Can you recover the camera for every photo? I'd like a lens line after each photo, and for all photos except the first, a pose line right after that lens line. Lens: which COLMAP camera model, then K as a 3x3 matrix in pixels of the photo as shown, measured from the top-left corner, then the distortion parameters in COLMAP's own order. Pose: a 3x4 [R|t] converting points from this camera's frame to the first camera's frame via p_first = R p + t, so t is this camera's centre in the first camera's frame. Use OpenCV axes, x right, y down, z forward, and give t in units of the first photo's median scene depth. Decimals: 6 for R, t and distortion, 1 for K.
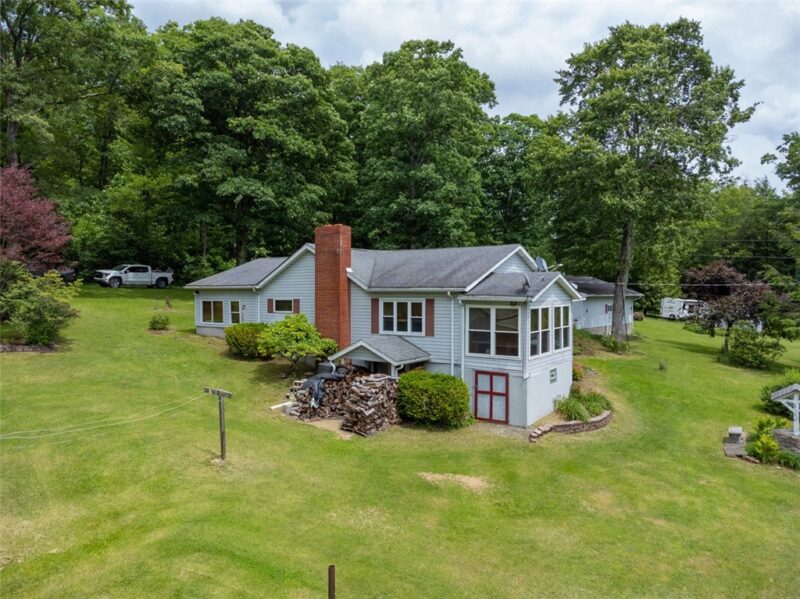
lens RADIAL K [[576.7, 0, 402.7], [0, 576.7, 294.2], [0, 0, 1]] dist [0.003688, 0.000602]
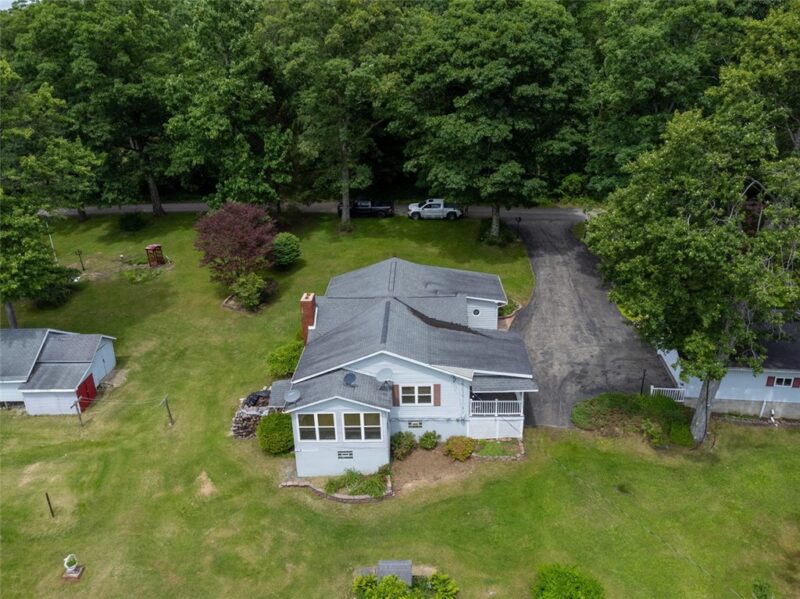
lens RADIAL K [[618.0, 0, 393.0], [0, 618.0, 298.4], [0, 0, 1]] dist [0.032241, -0.005196]
pose [[0.528227, 0.298545, -0.794888, 1.626140], [0.023418, 0.930672, 0.365105, -0.883720], [0.848780, -0.211473, 0.484615, 0.503048]]
